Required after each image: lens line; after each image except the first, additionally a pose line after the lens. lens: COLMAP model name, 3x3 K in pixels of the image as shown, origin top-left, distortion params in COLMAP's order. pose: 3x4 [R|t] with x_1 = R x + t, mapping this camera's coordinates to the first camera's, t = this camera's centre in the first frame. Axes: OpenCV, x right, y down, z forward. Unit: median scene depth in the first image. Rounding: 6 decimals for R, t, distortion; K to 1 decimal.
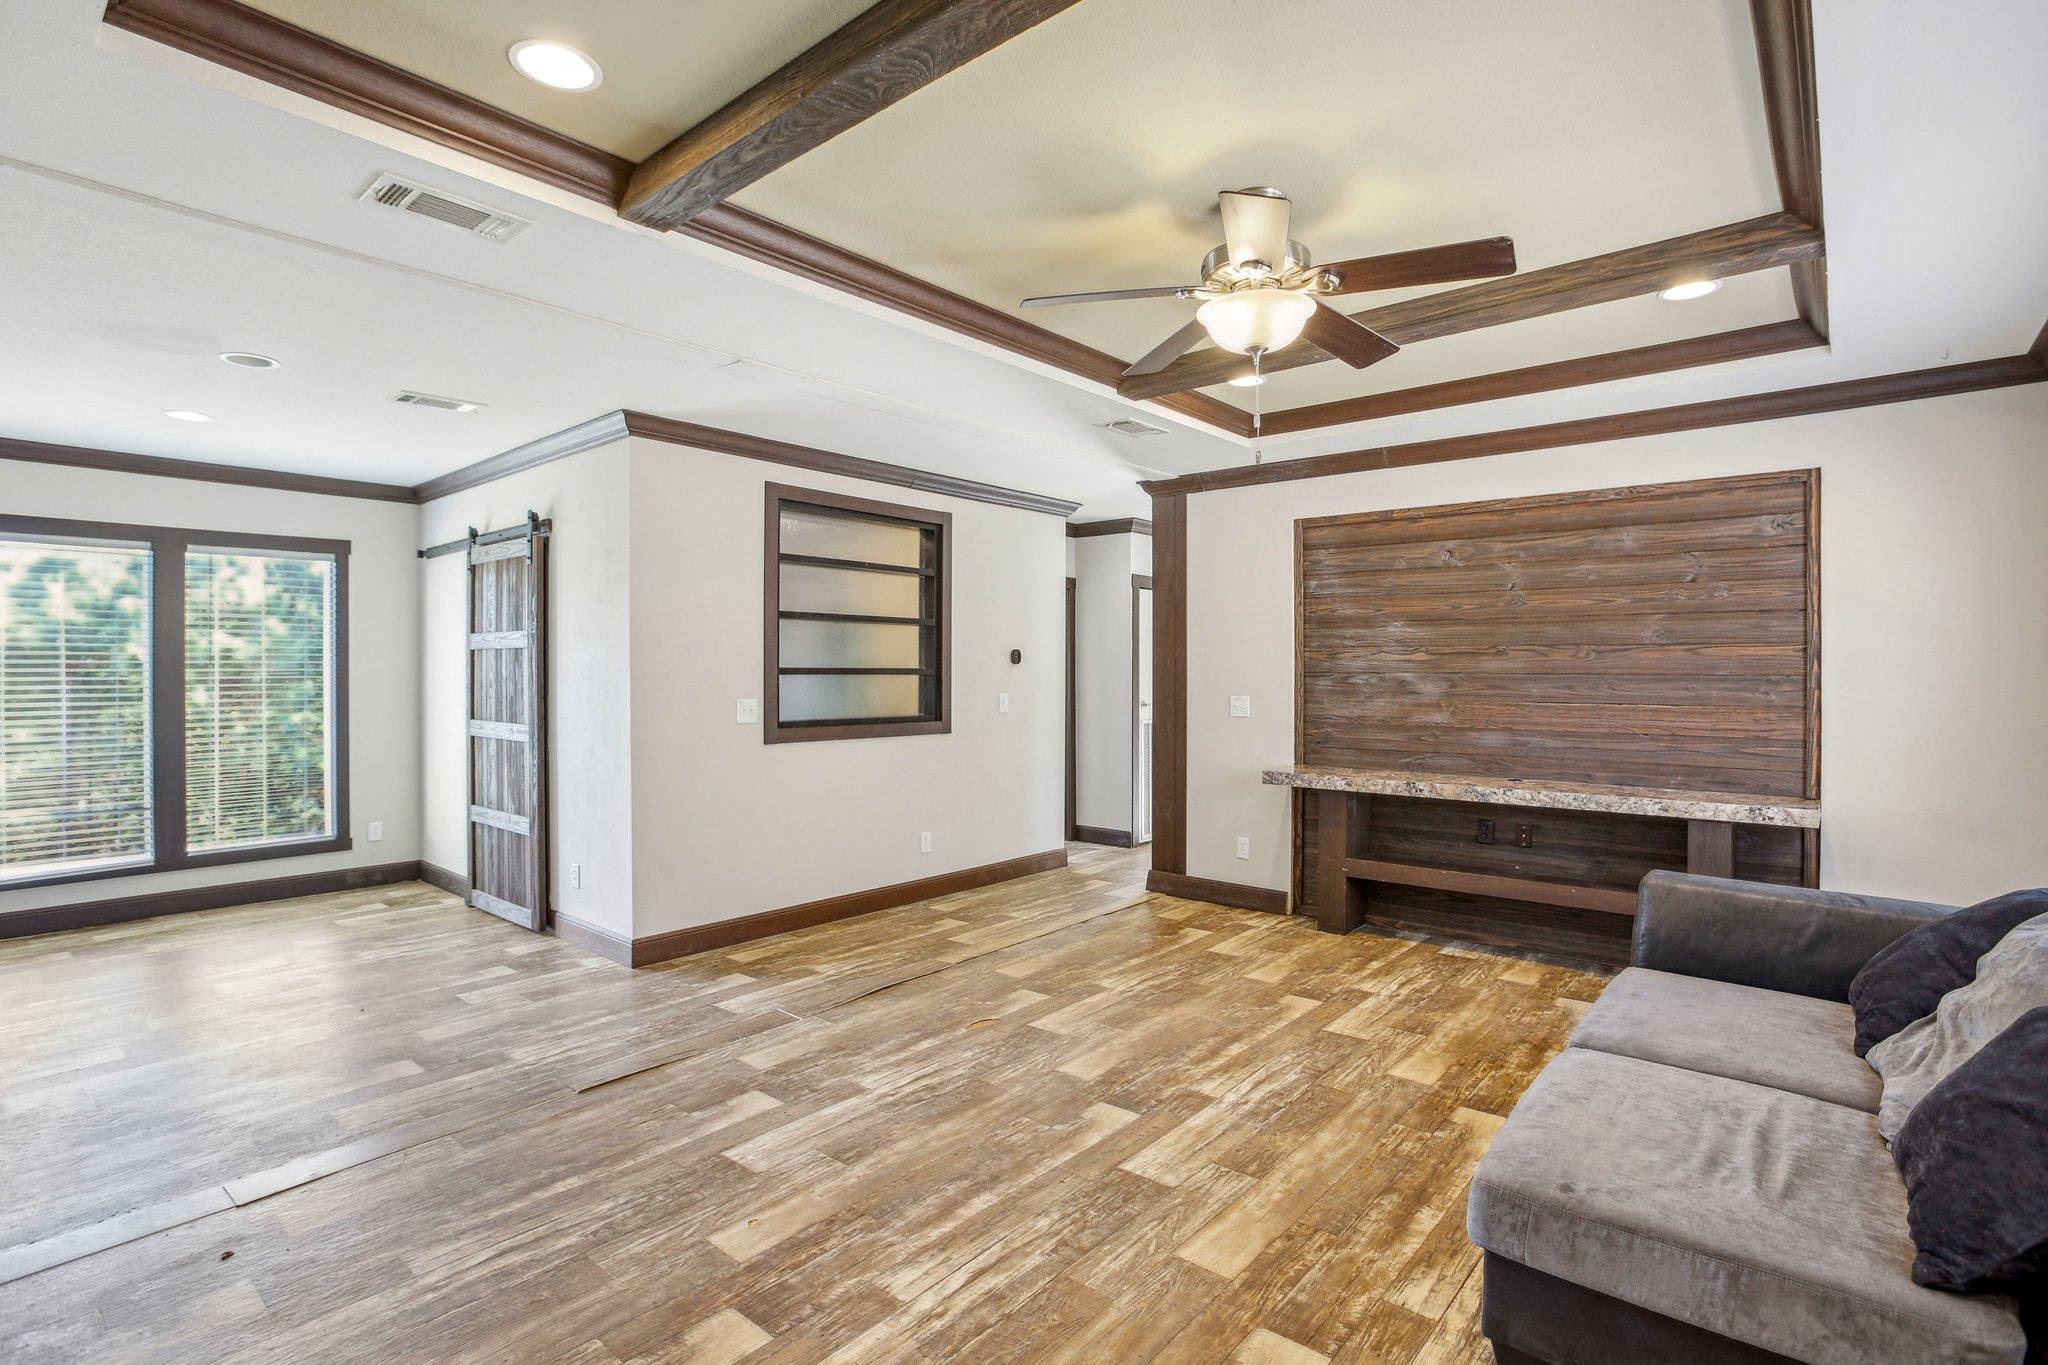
lens RADIAL K [[986.2, 0, 1031.5], [0, 986.2, 690.6], [0, 0, 1]] dist [-0.026287, 0.006190]
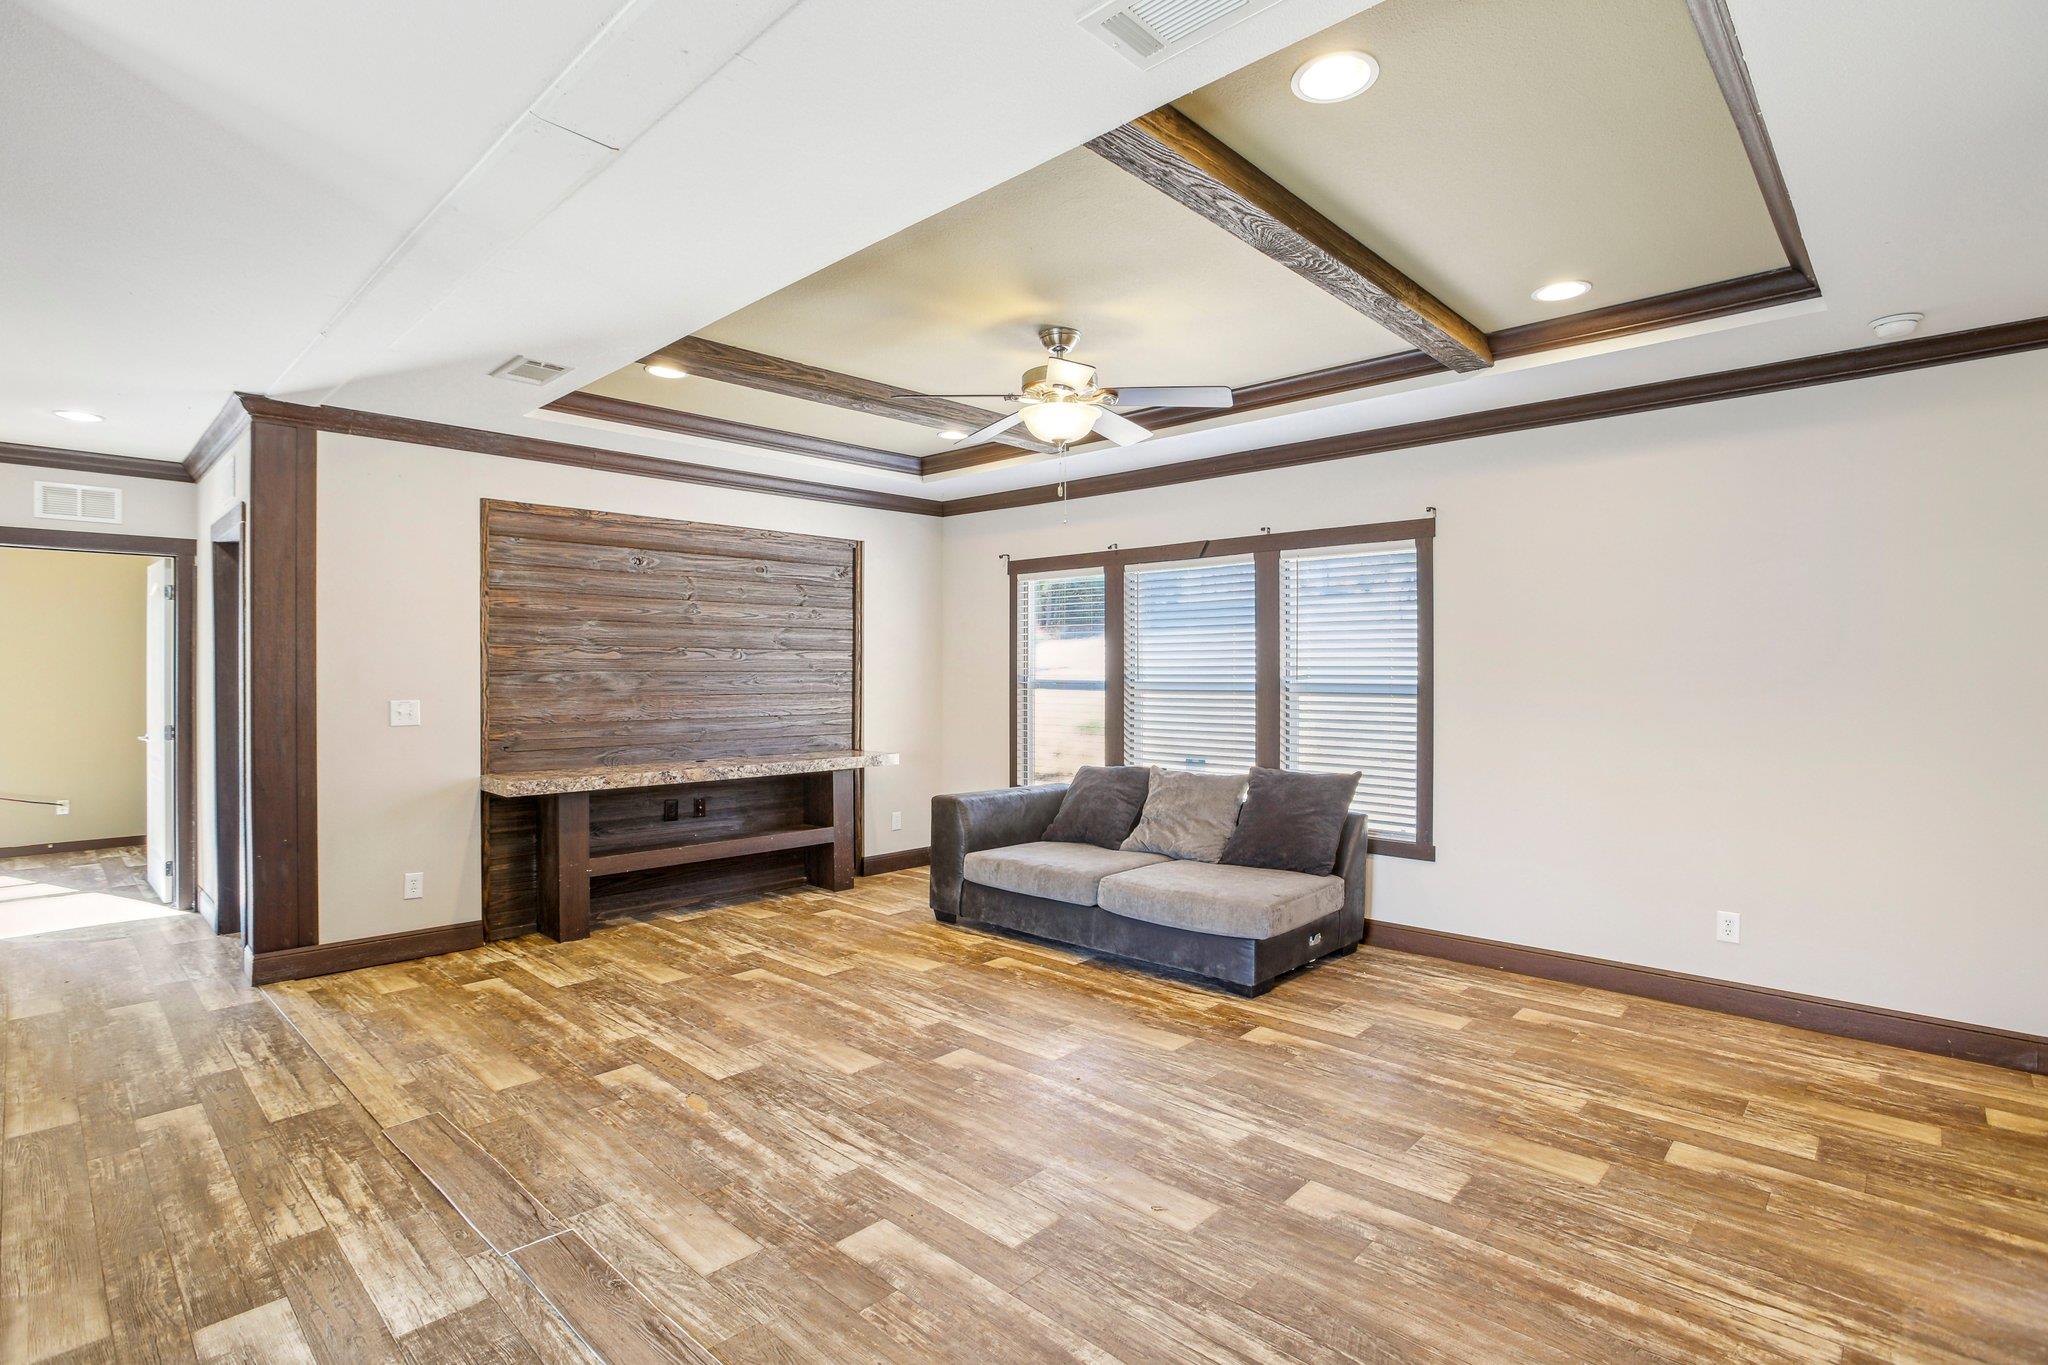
lens RADIAL K [[971.7, 0, 1015.2], [0, 971.7, 680.5], [0, 0, 1]] dist [-0.026400, 0.006219]
pose [[0.072026, -0.011473, 0.997337, -0.718110], [0.016818, 0.999806, 0.010286, -0.013048], [-0.997261, 0.016032, 0.072205, 0.587230]]
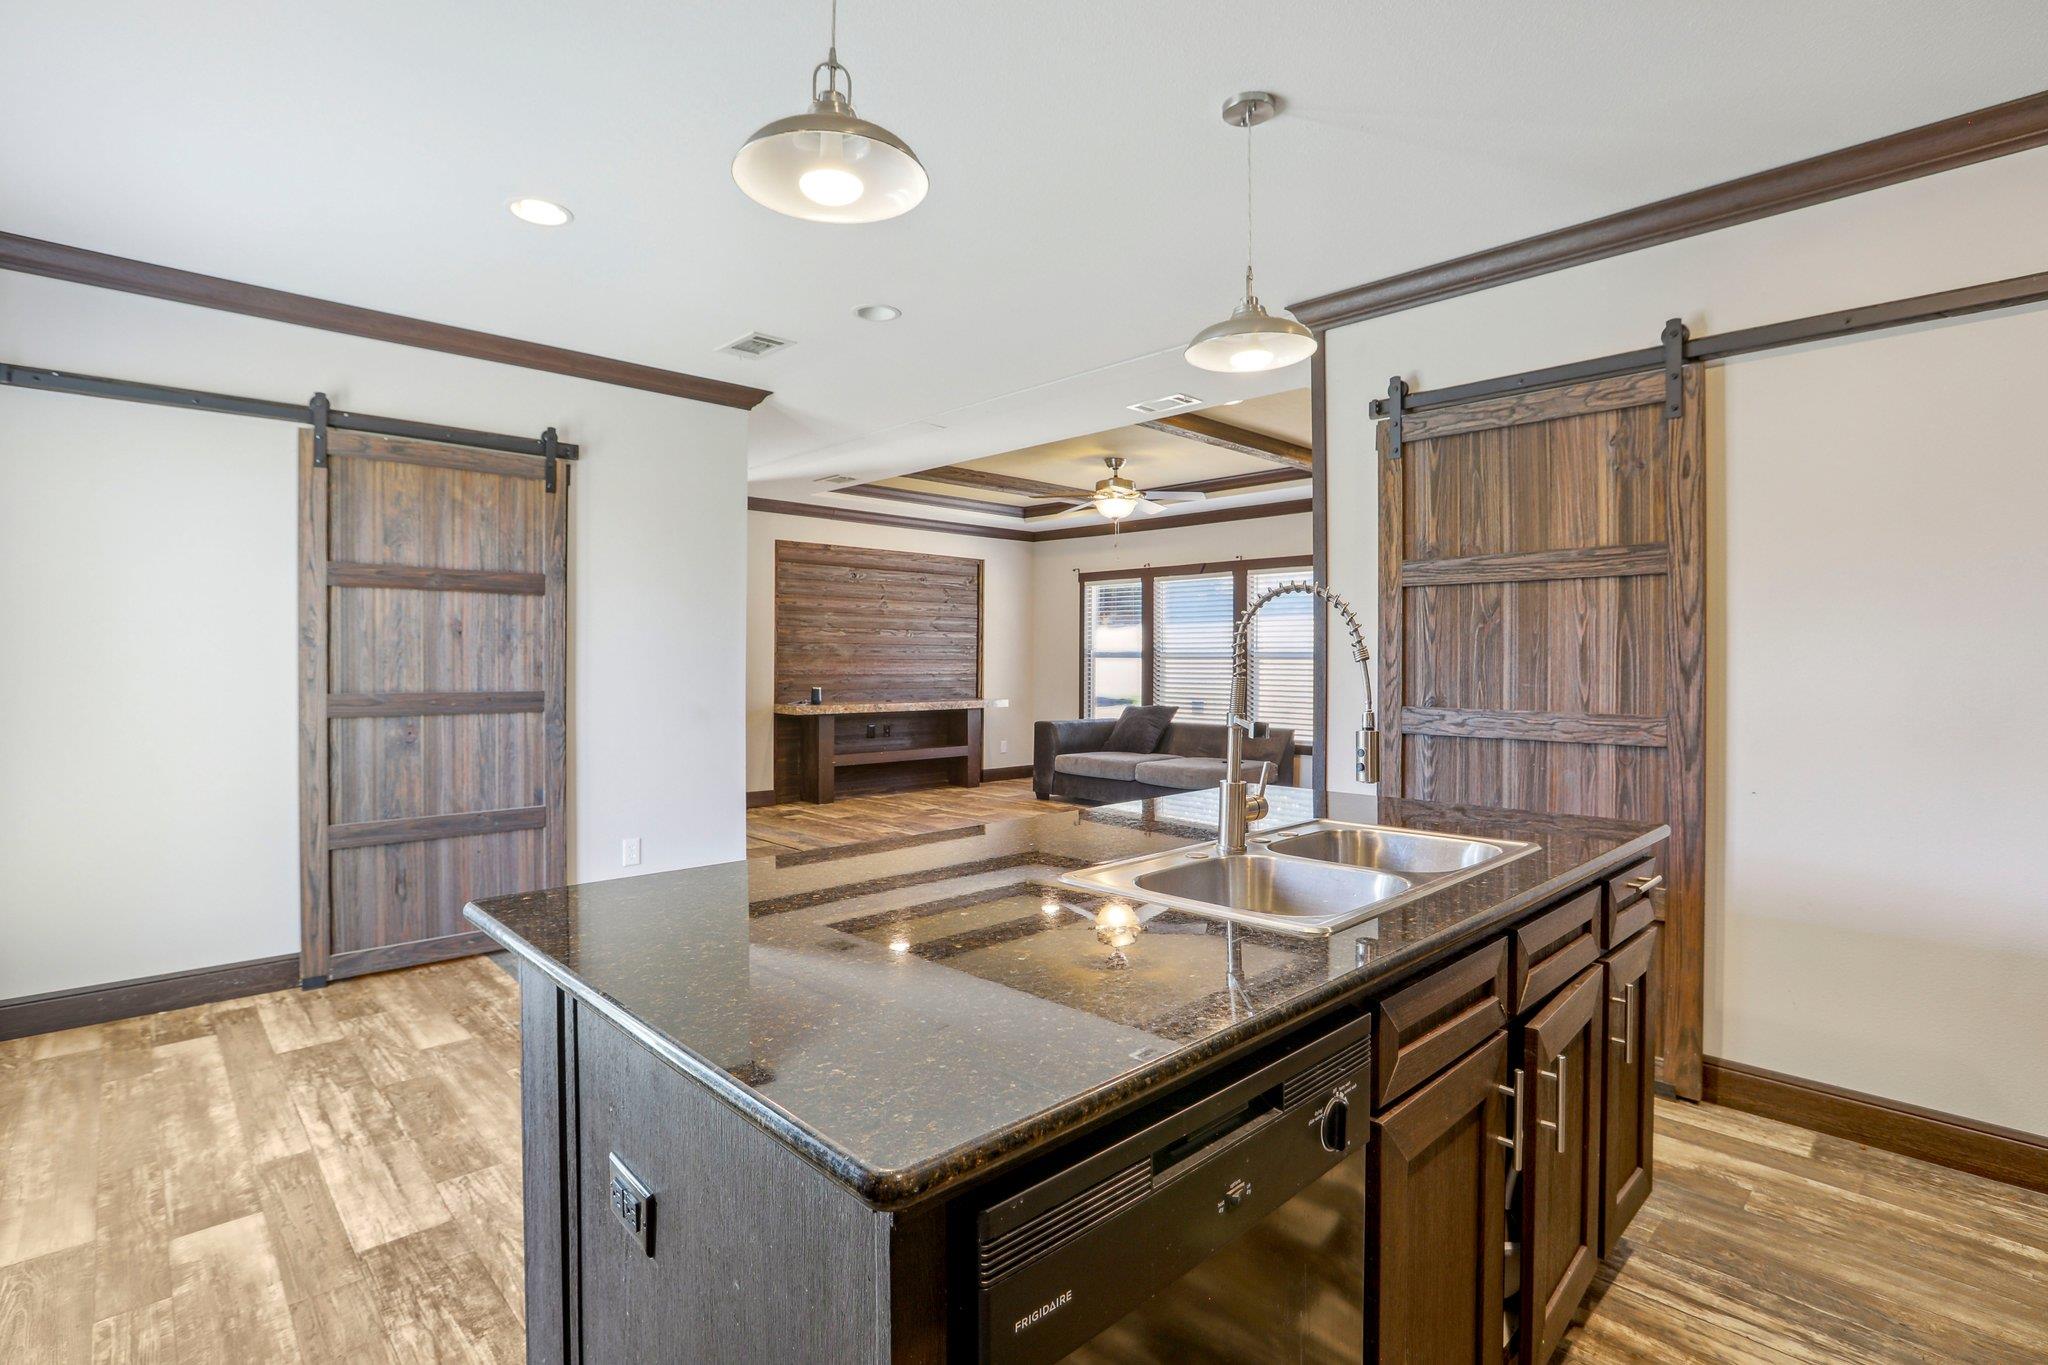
lens RADIAL K [[971.1, 0, 1048.9], [0, 971.1, 674.6], [0, 0, 1]] dist [-0.047006, 0.009856]
pose [[0.092683, -0.016089, 0.995566, -1.305313], [0.016868, 0.999751, 0.014586, 0.012890], [-0.995553, 0.015441, 0.092932, 0.573075]]
